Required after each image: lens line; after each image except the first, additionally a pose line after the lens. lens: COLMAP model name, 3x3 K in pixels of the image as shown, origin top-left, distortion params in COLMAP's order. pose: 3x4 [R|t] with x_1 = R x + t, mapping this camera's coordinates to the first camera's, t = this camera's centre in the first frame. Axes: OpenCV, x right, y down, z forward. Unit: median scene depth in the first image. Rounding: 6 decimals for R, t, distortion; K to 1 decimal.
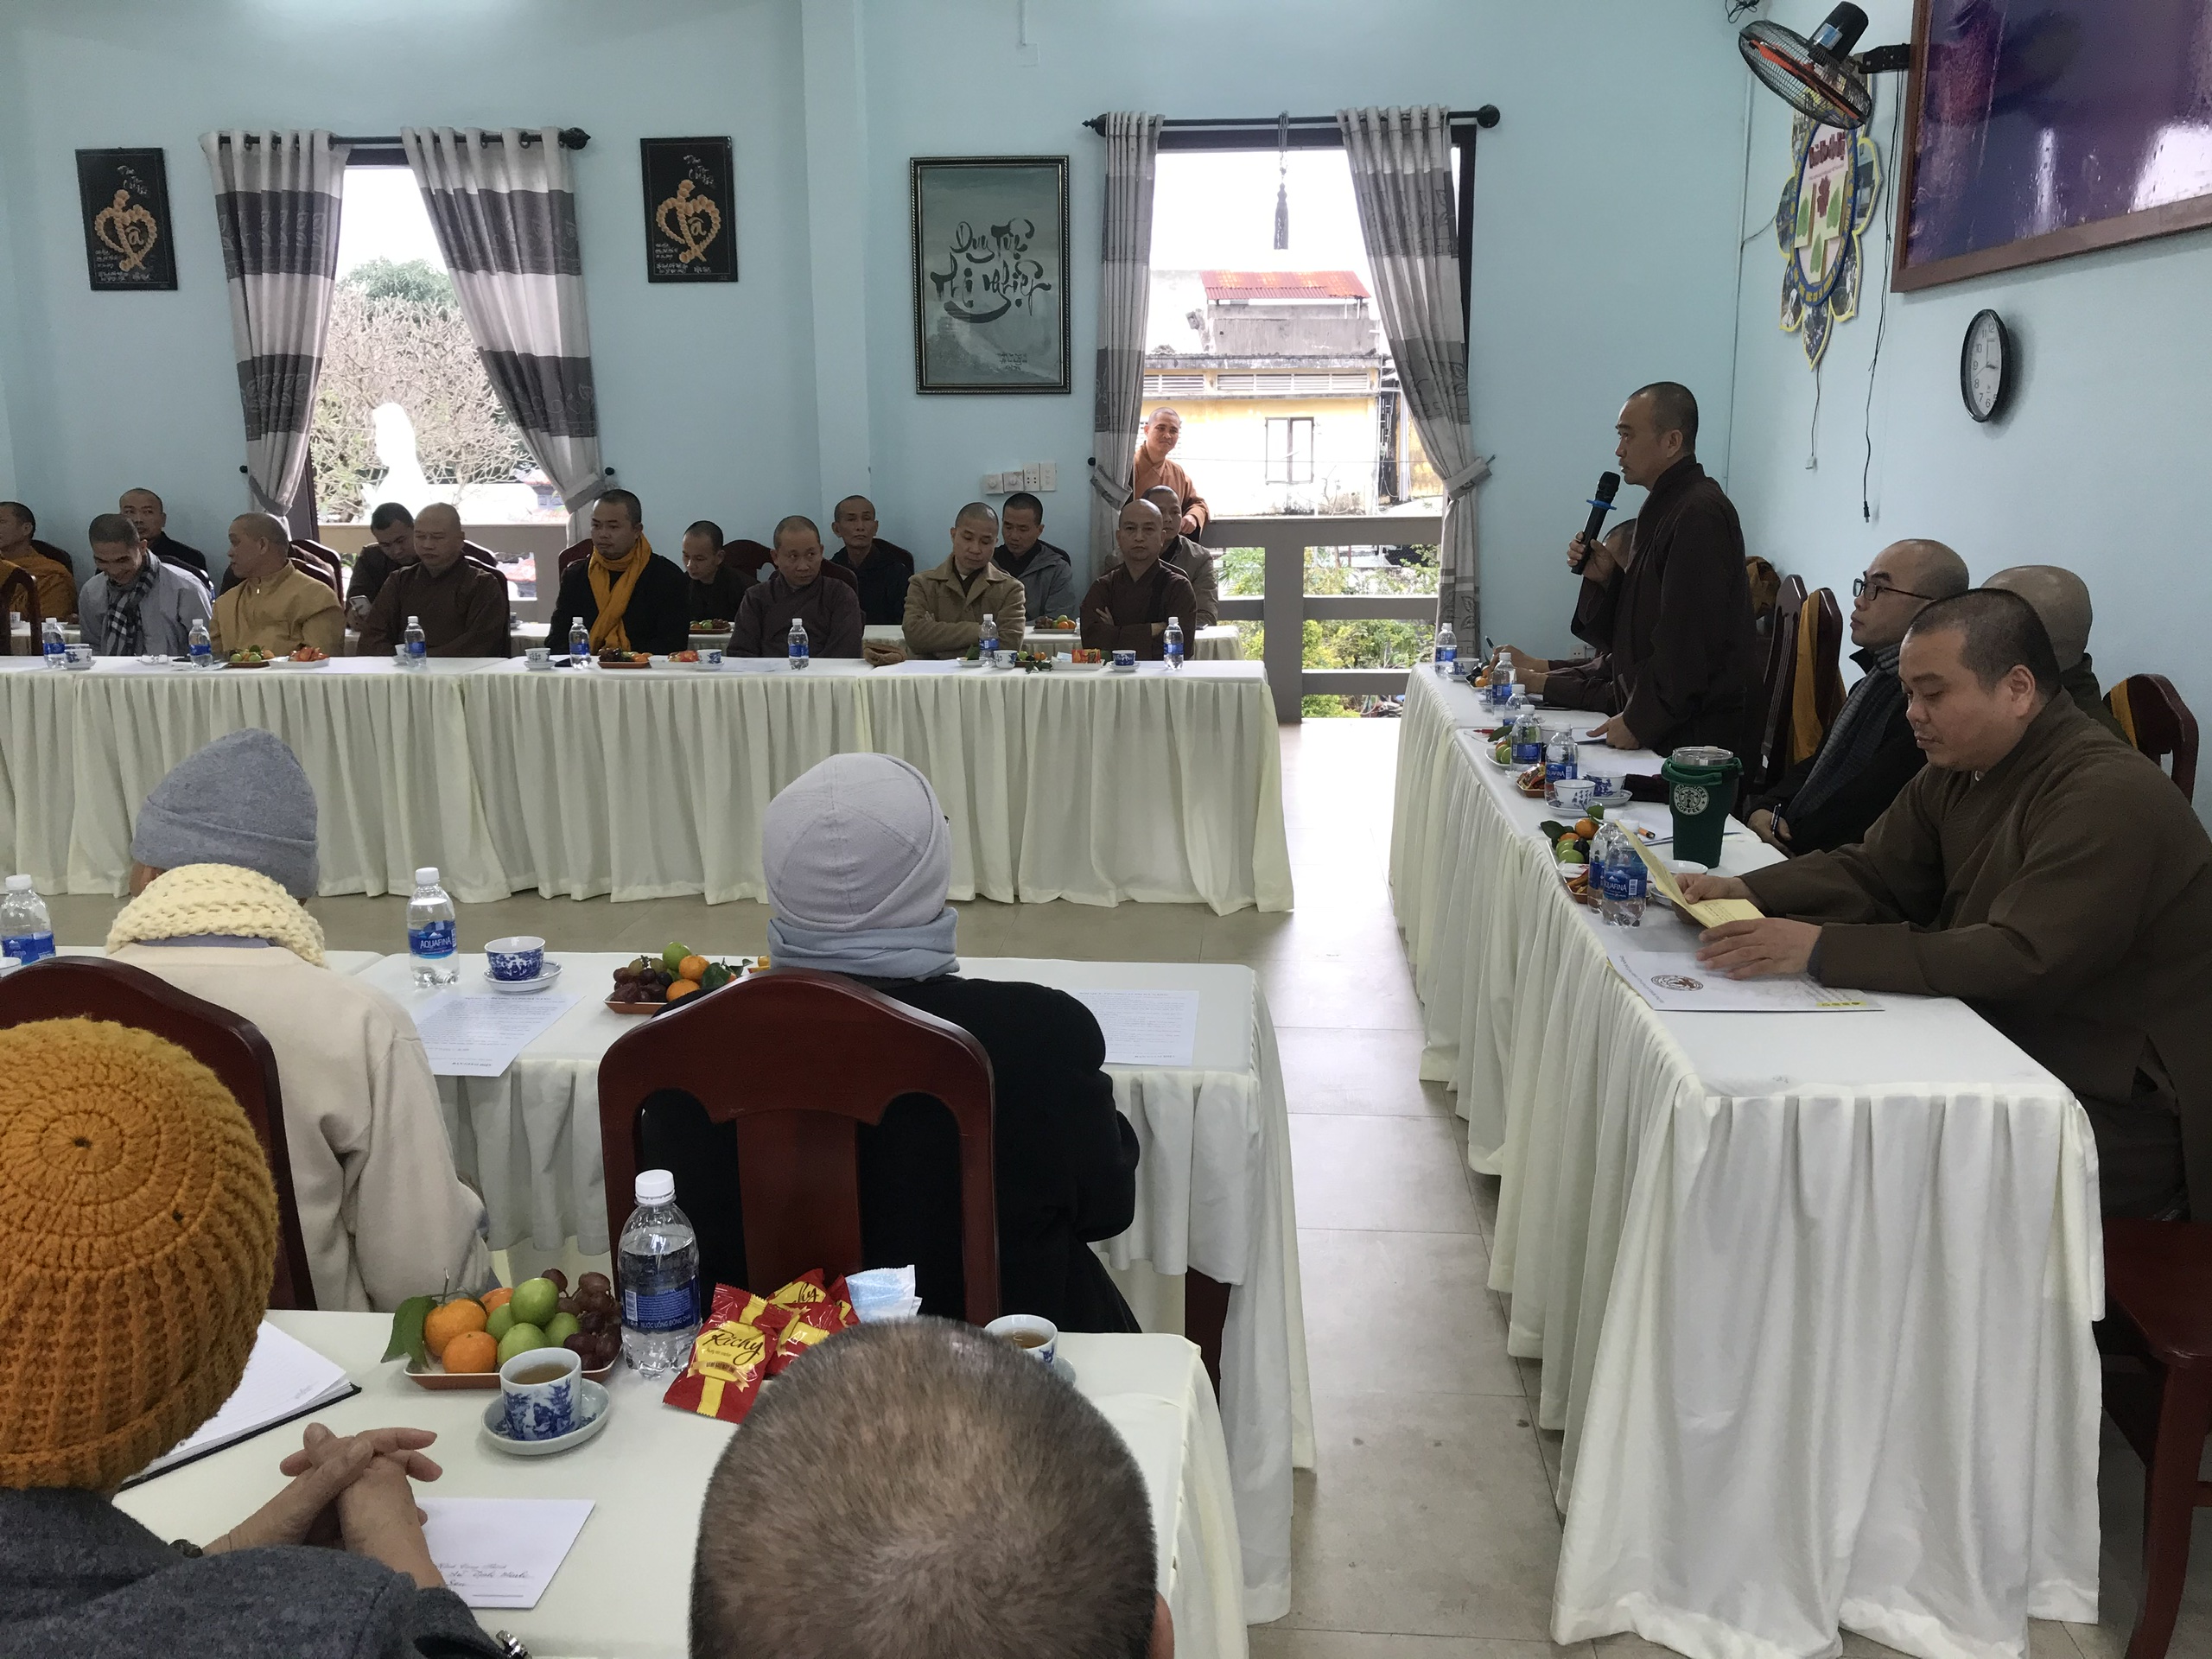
lens RADIAL K [[1831.3, 0, 1105.9], [0, 1831.3, 806.7], [0, 0, 1]] dist [0.025707, -0.006147]
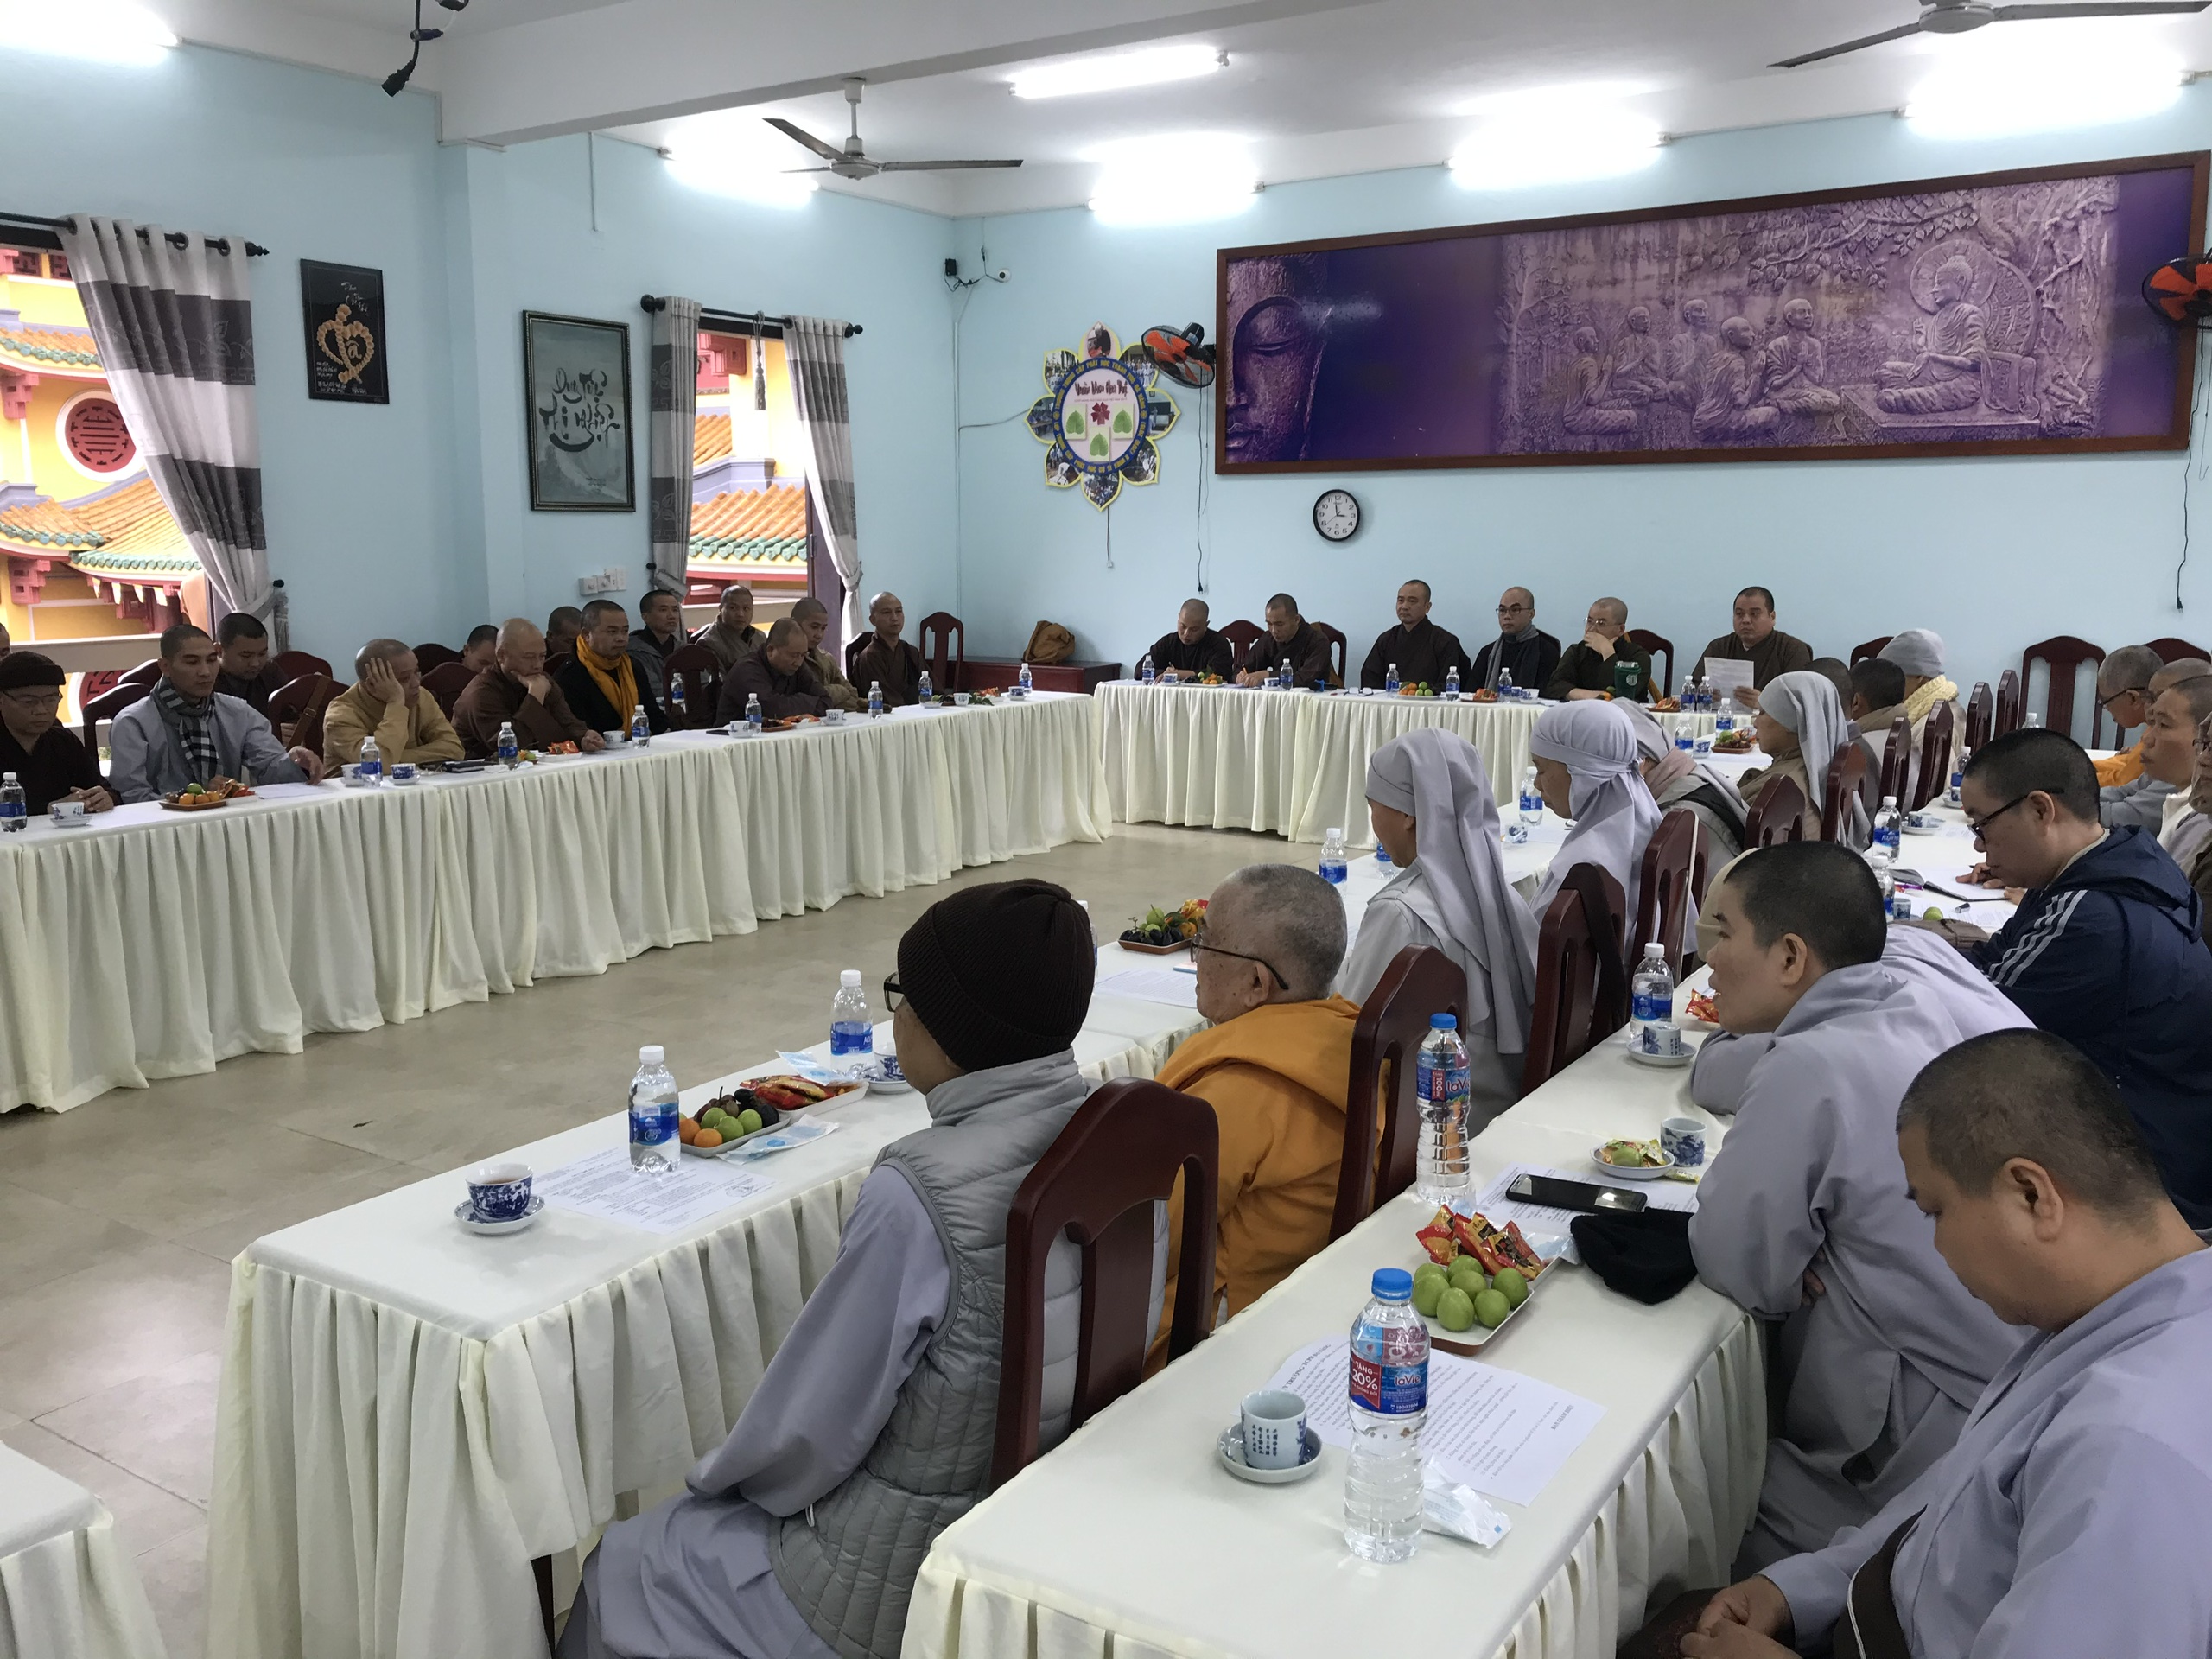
lens RADIAL K [[1831.3, 0, 1105.9], [0, 1831.3, 806.7], [0, 0, 1]] dist [0.025707, -0.006147]
pose [[0.472039, -0.125505, 0.872598, -0.982581], [0.176817, 0.983180, 0.045759, -0.032257], [-0.863664, 0.132690, 0.486291, 0.156684]]
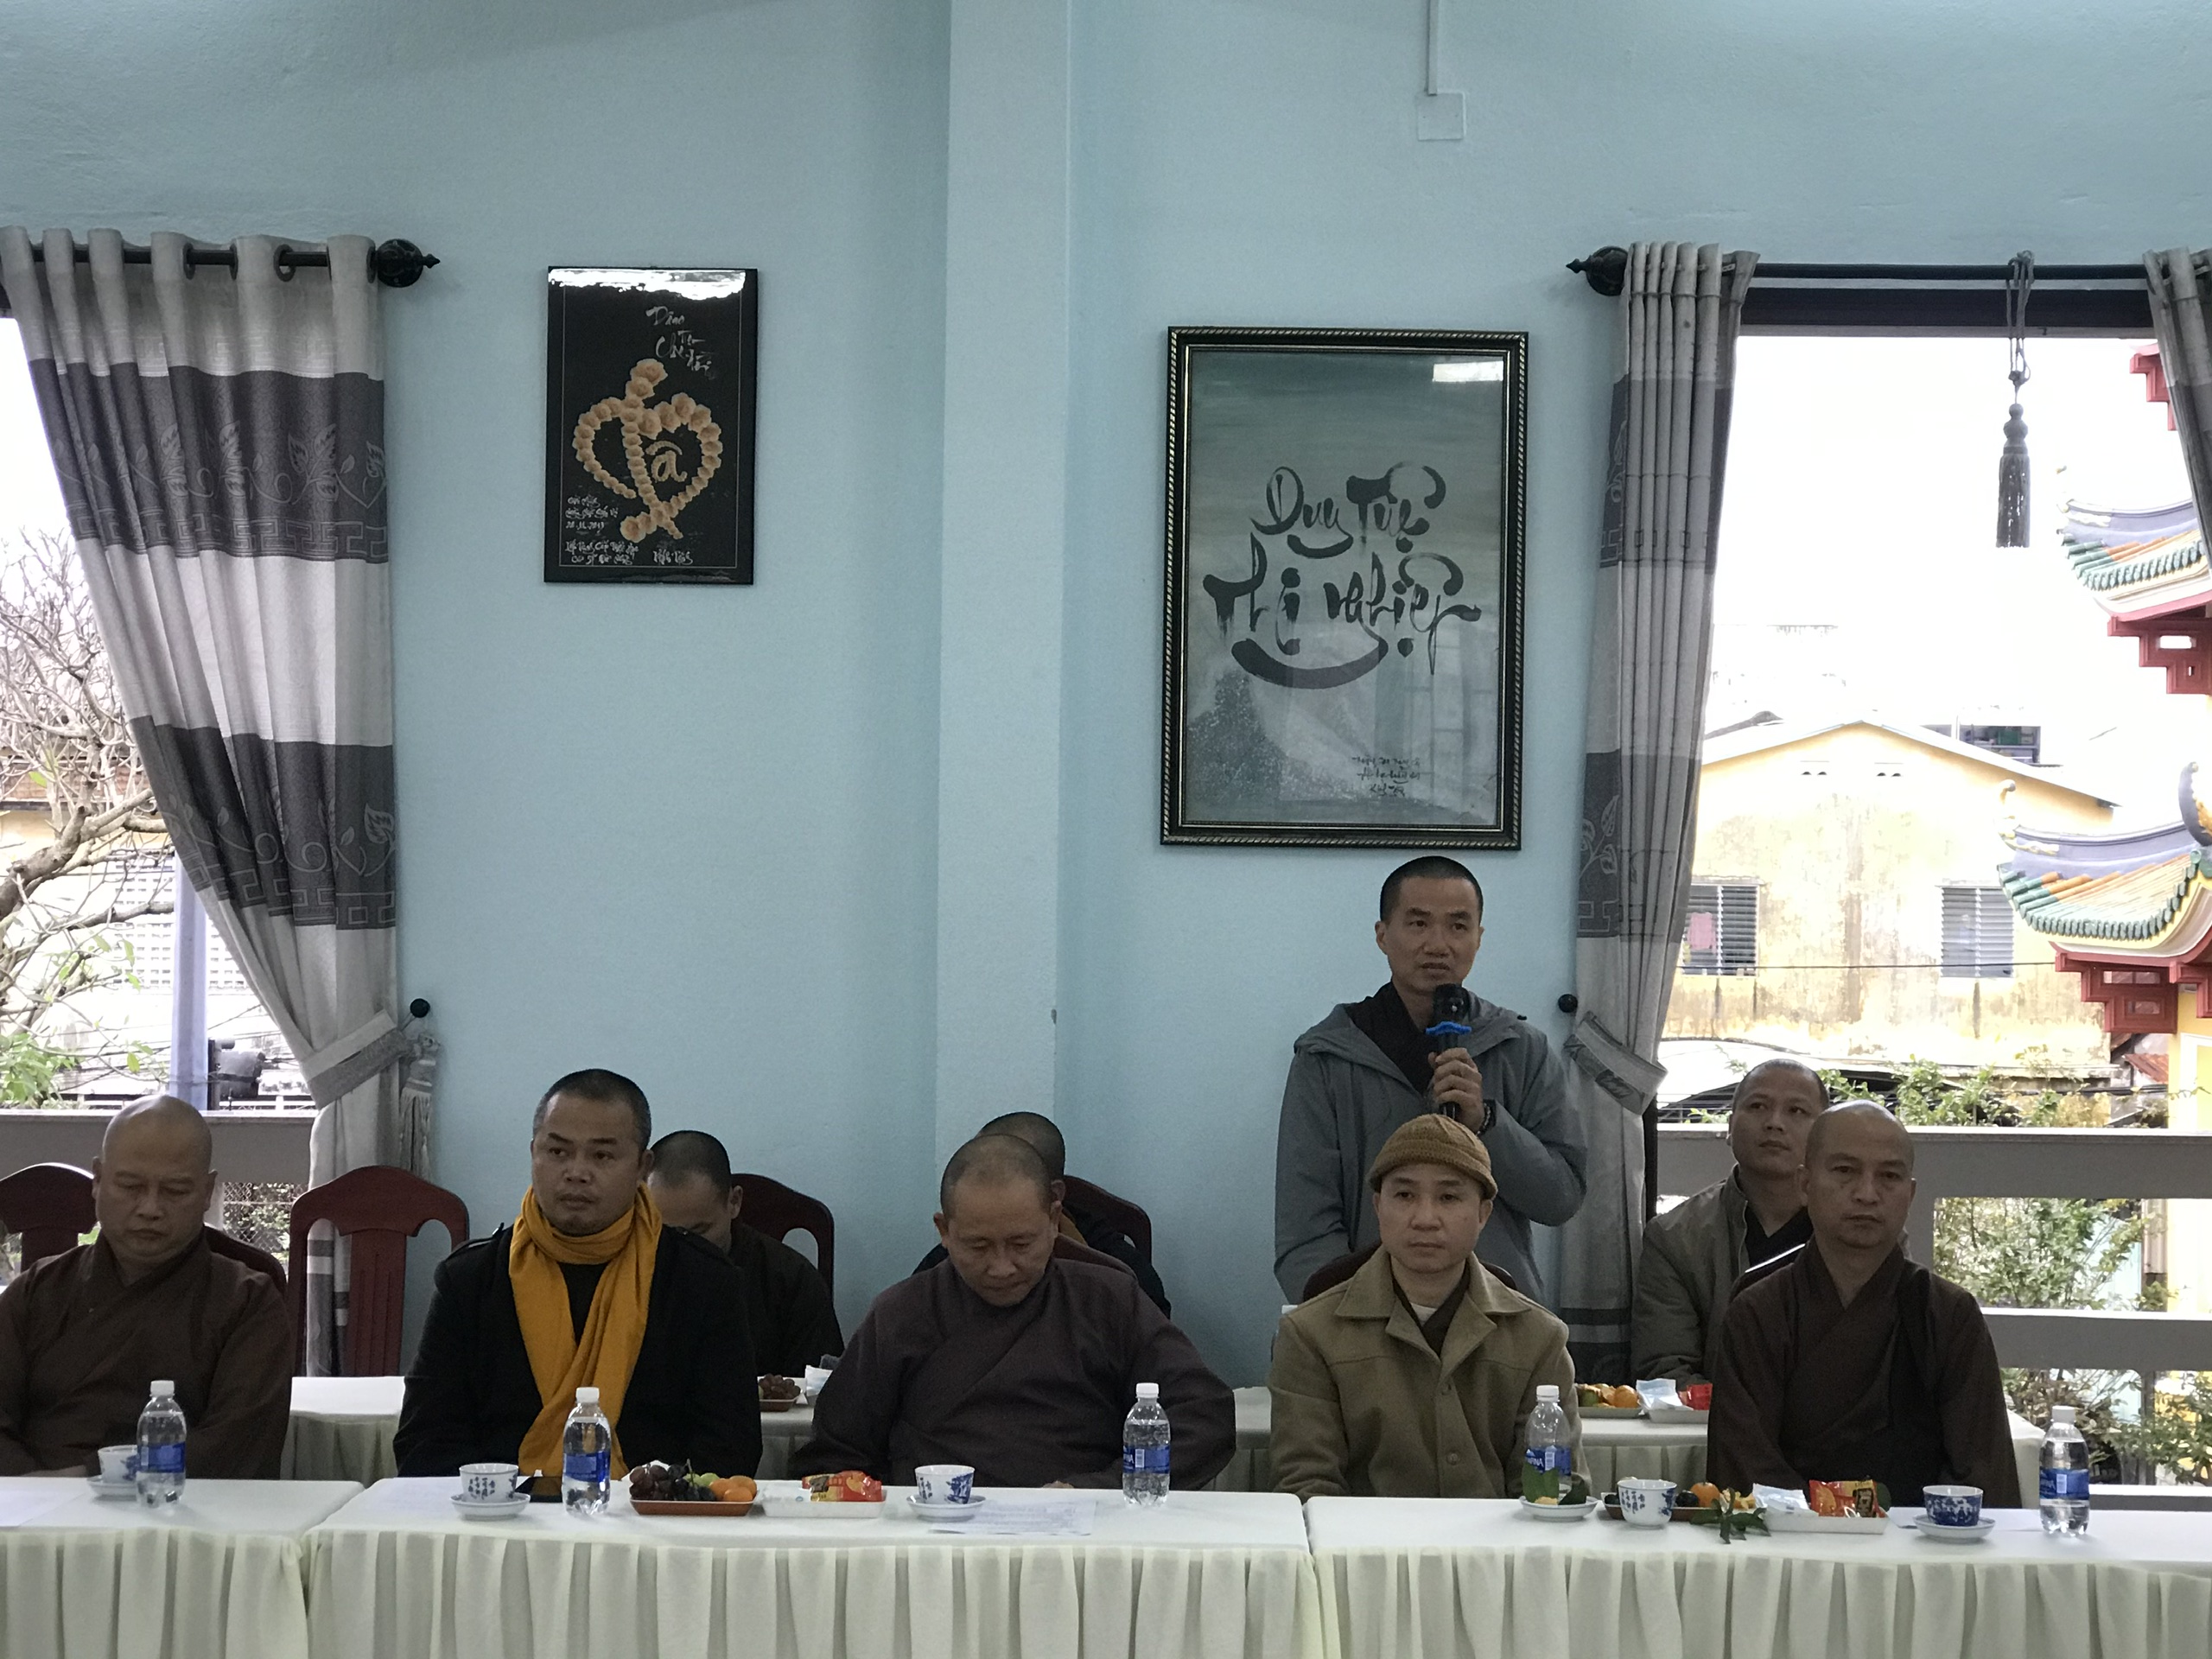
lens RADIAL K [[4027.6, 0, 1106.0], [0, 4027.6, 872.1], [0, 0, 1]] dist [-0.034245, 1.099159]
pose [[0.997366, 0.020518, 0.069574, -0.185644], [-0.006094, 0.979471, -0.201493, -0.028237], [-0.072280, 0.200538, 0.977016, 0.077726]]
